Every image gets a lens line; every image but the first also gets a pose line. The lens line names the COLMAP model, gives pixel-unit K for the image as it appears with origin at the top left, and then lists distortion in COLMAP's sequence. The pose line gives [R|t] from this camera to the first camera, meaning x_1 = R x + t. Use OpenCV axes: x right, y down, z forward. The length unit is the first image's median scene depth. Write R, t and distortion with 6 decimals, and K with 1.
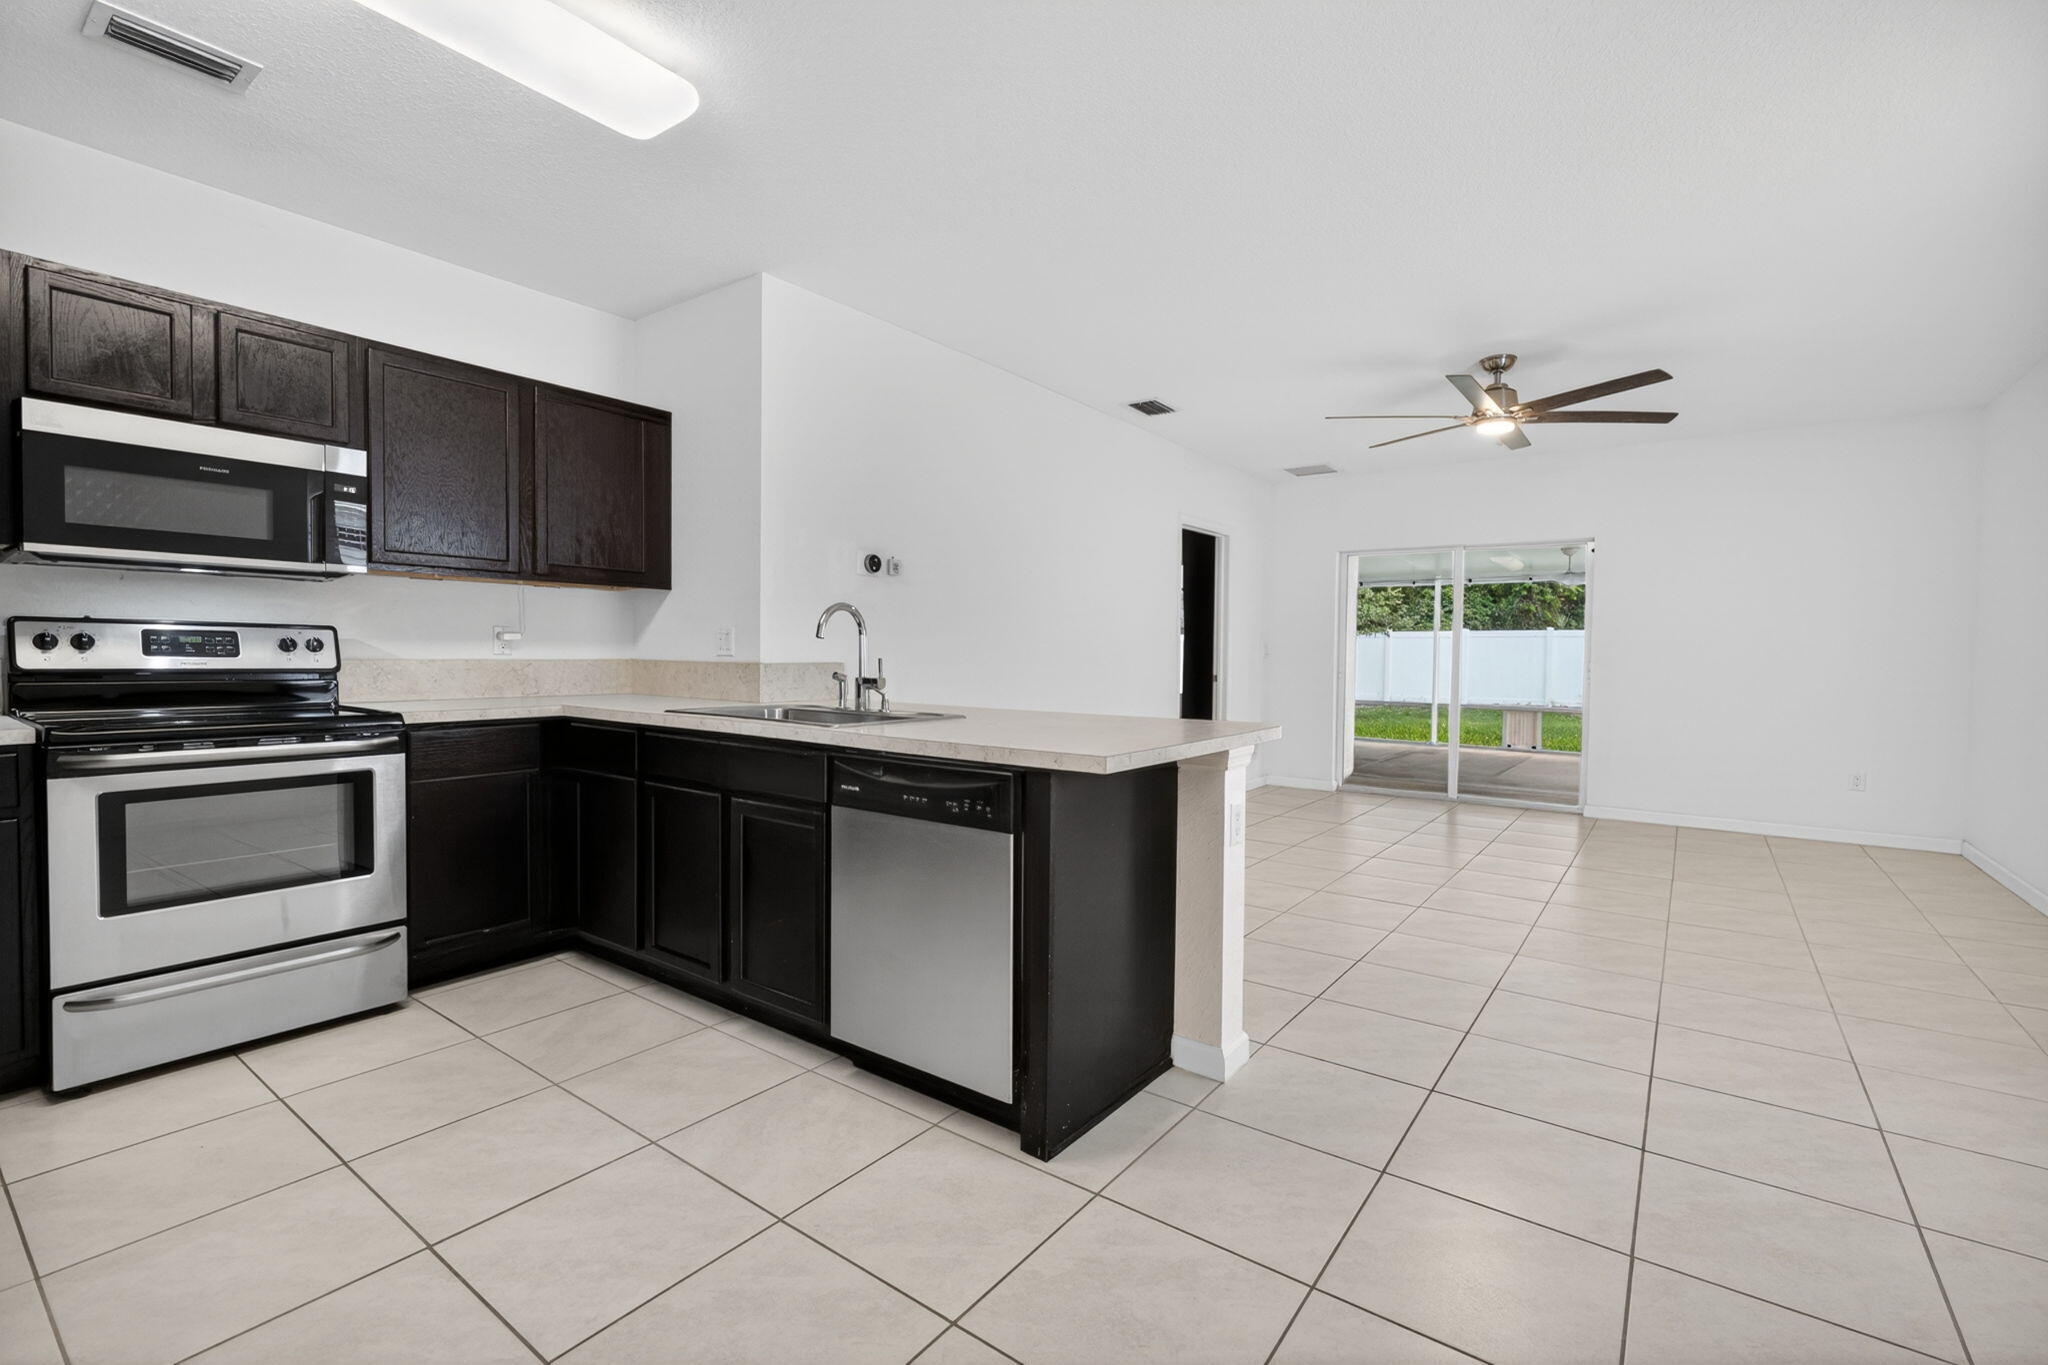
lens RADIAL K [[902.3, 0, 1025.2], [0, 902.3, 677.3], [0, 0, 1]] dist [-0.002065, 0.000909]
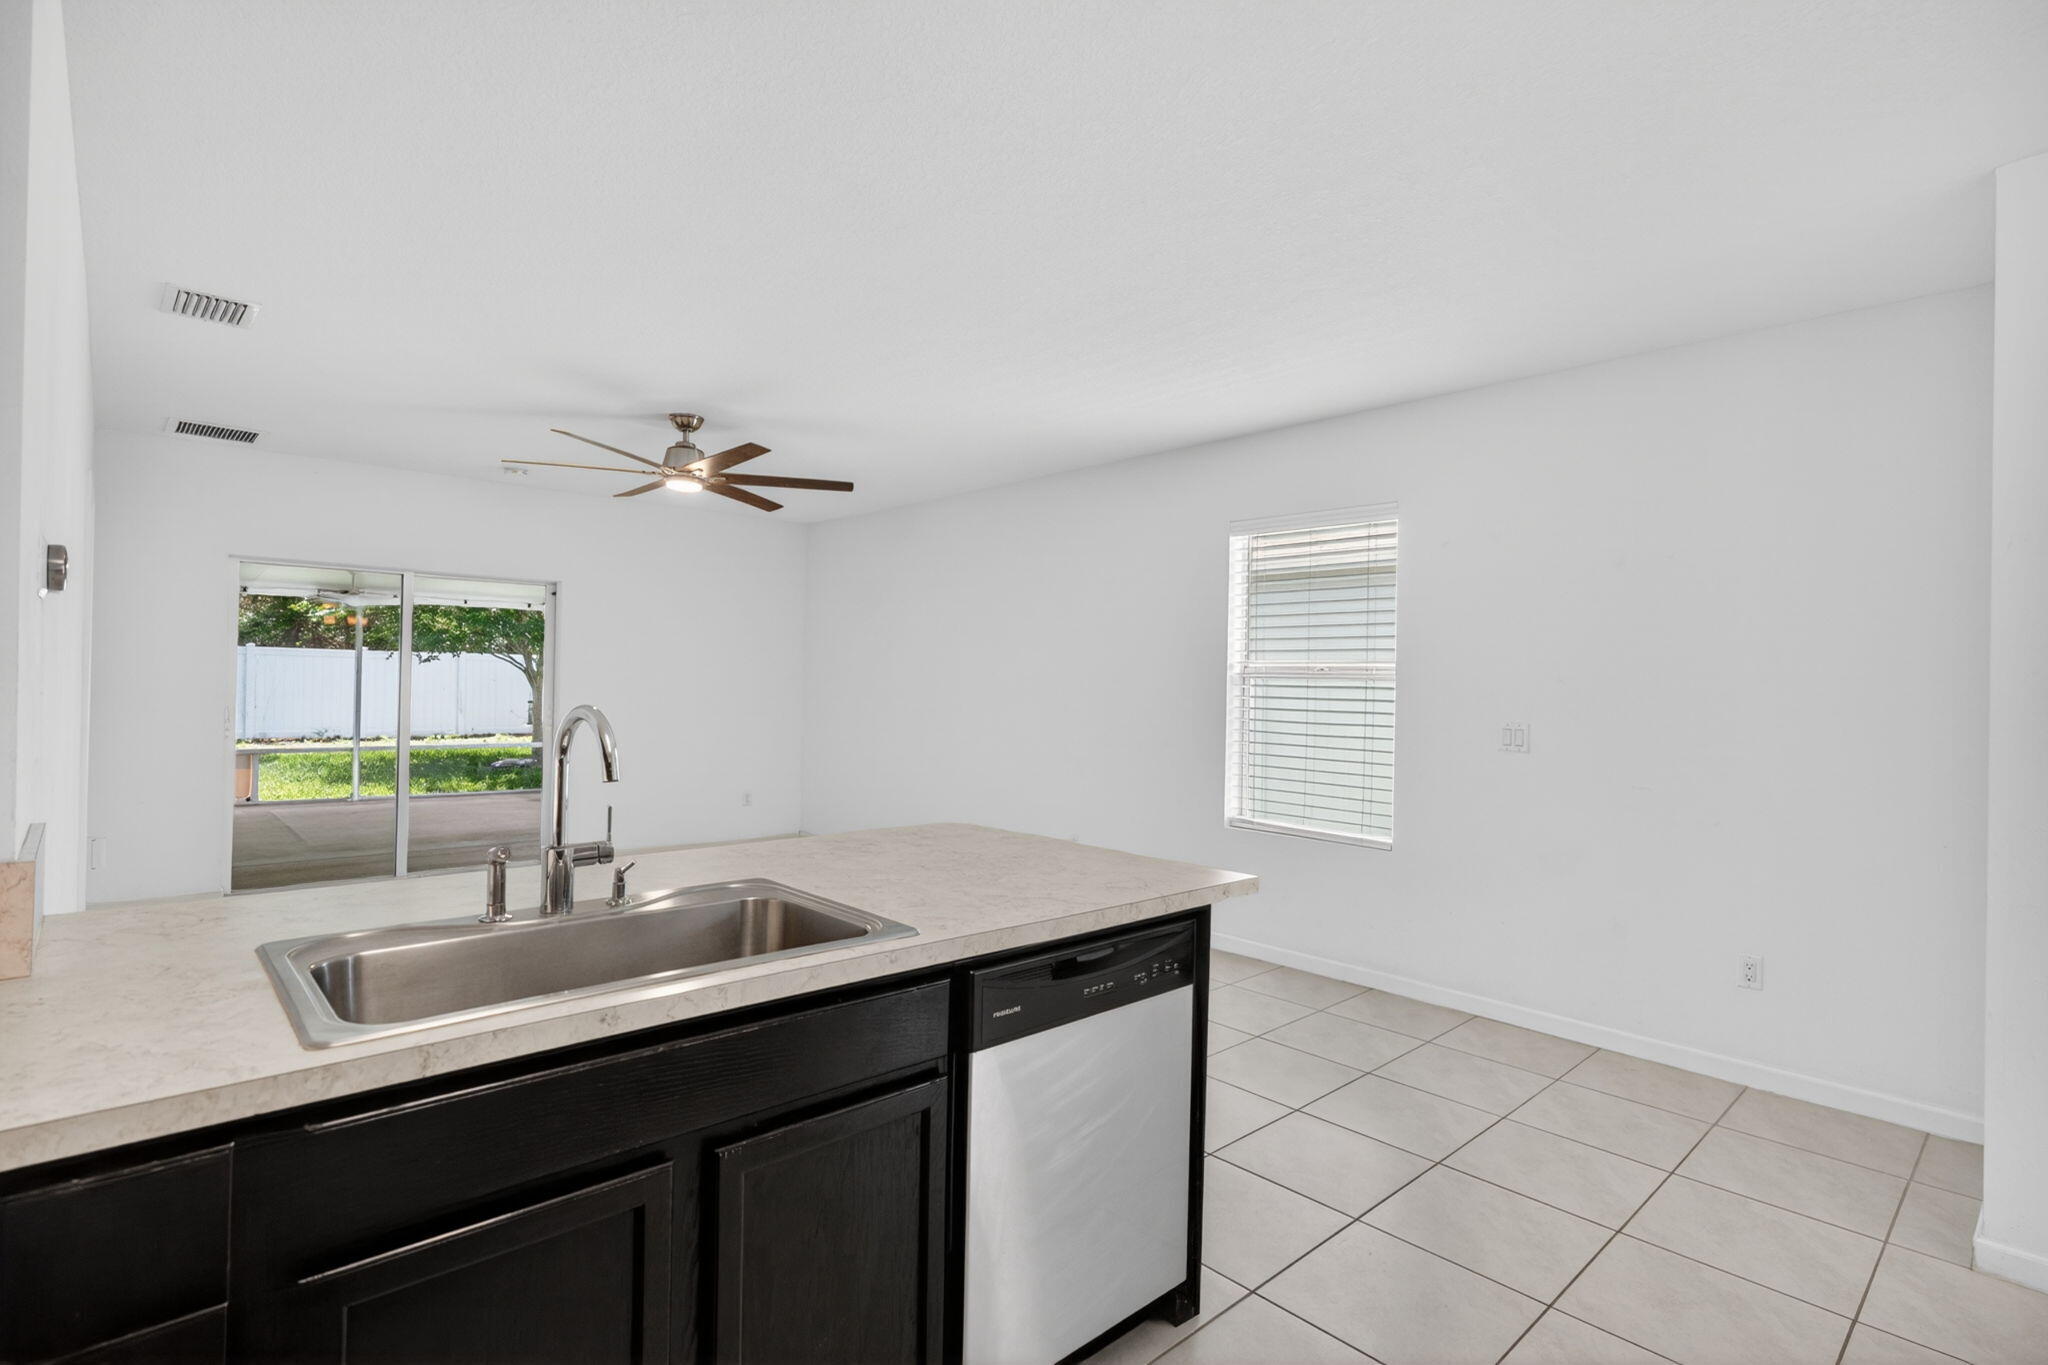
lens RADIAL K [[982.3, 0, 1019.3], [0, 982.3, 679.5], [0, 0, 1]] dist [-0.001672, -0.000189]
pose [[0.198612, -0.001961, 0.980076, -0.704124], [0.012133, 0.999926, -0.000458, -0.093821], [-0.980003, 0.011982, 0.198621, 0.665883]]
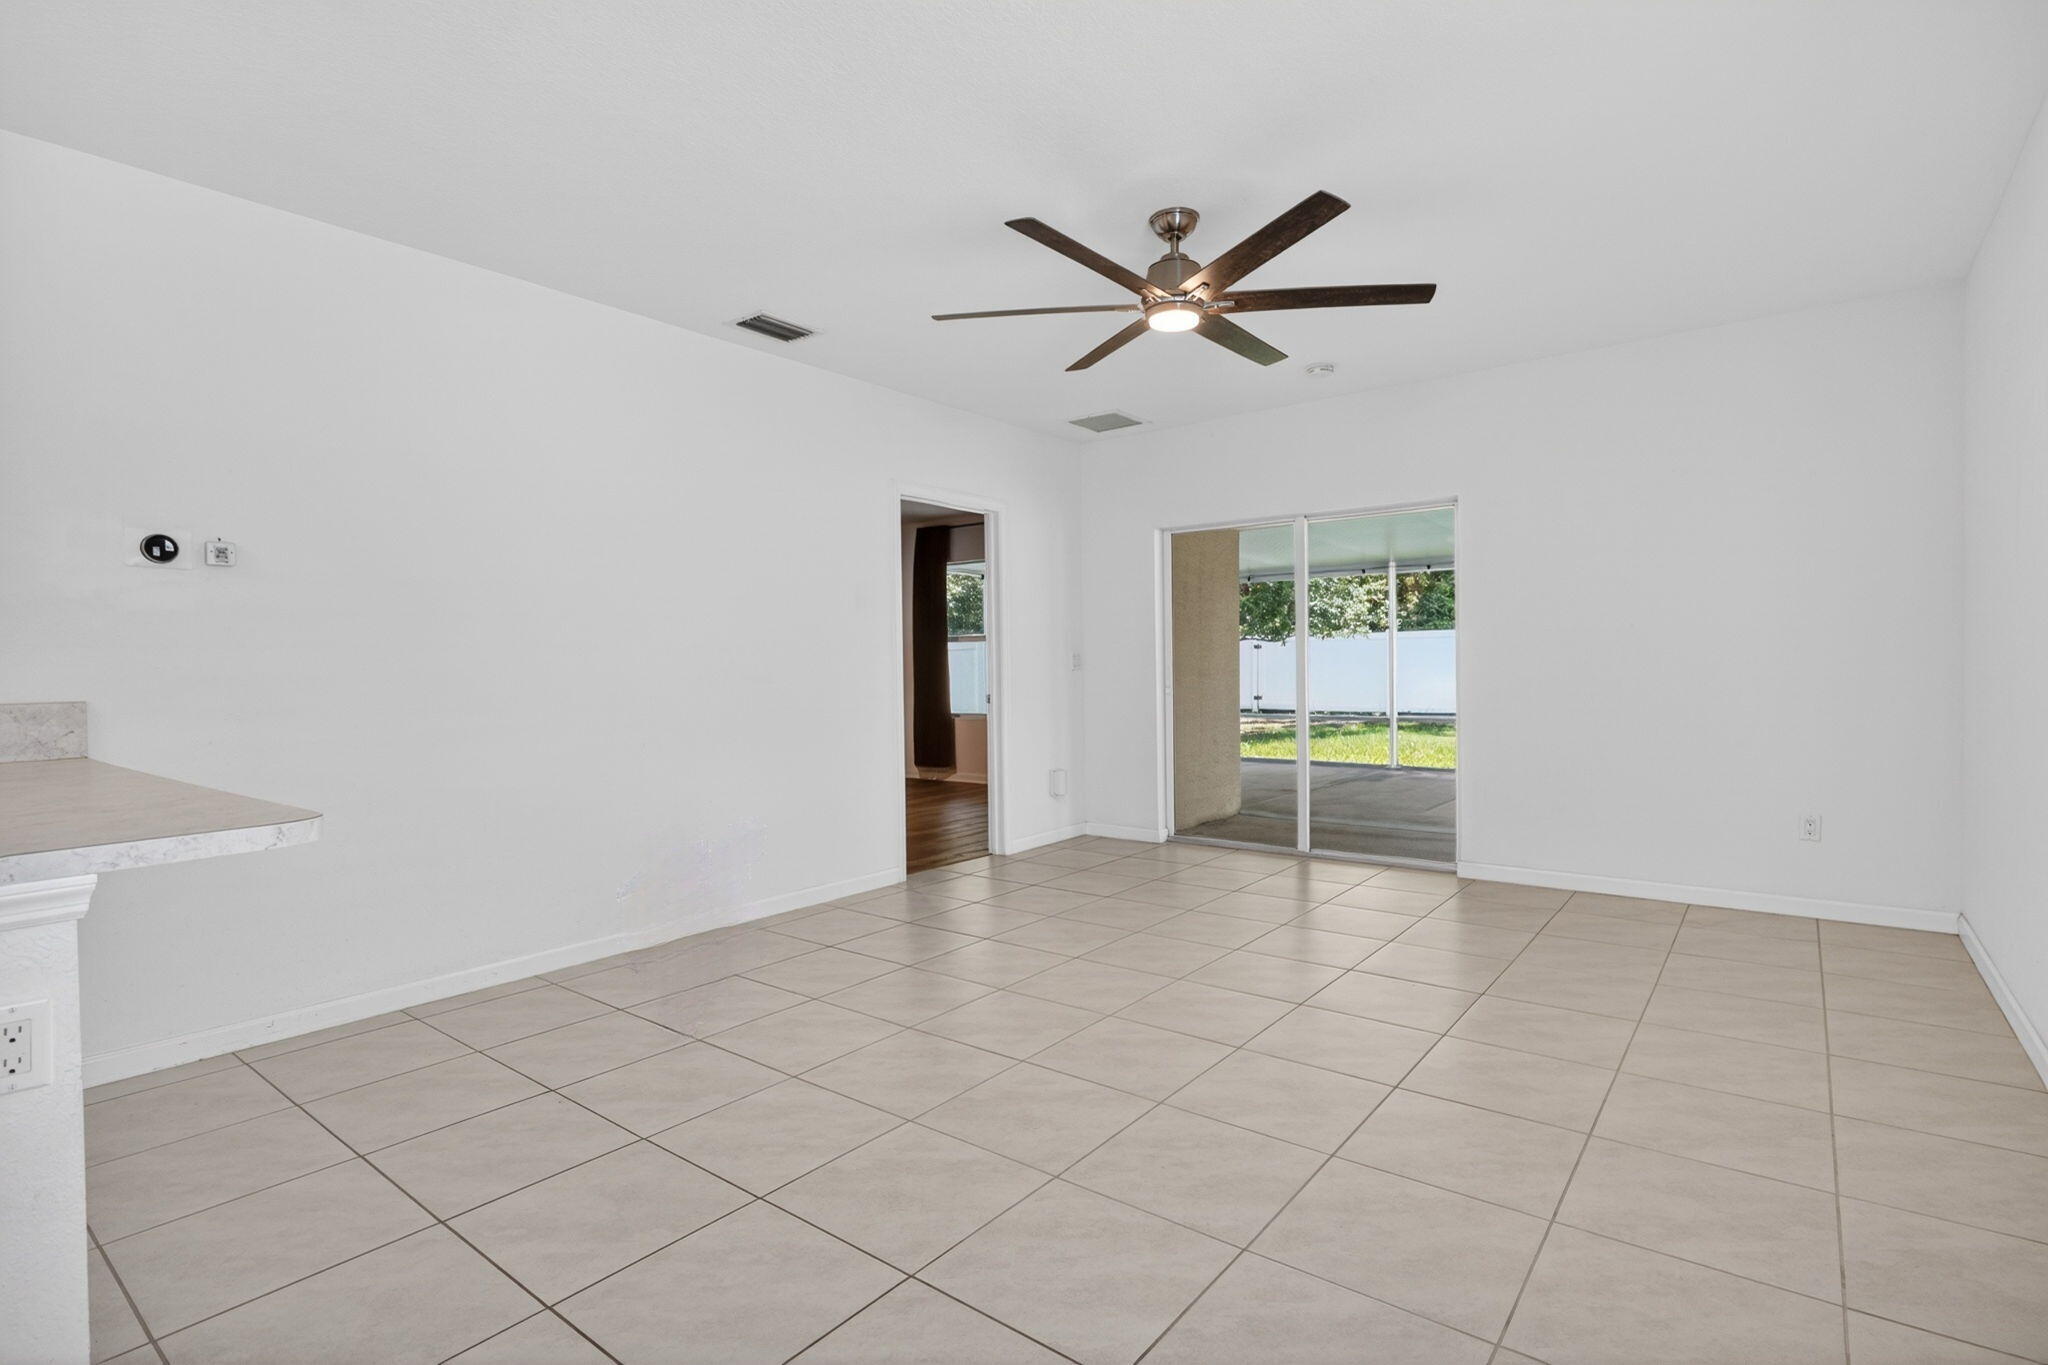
lens RADIAL K [[982.3, 0, 1019.3], [0, 982.3, 679.5], [0, 0, 1]] dist [-0.001672, -0.000189]
pose [[0.999153, -0.024794, -0.032847, 0.653435], [0.024359, 0.999611, -0.013594, -0.008046], [0.033171, 0.012782, 0.999368, 0.423338]]
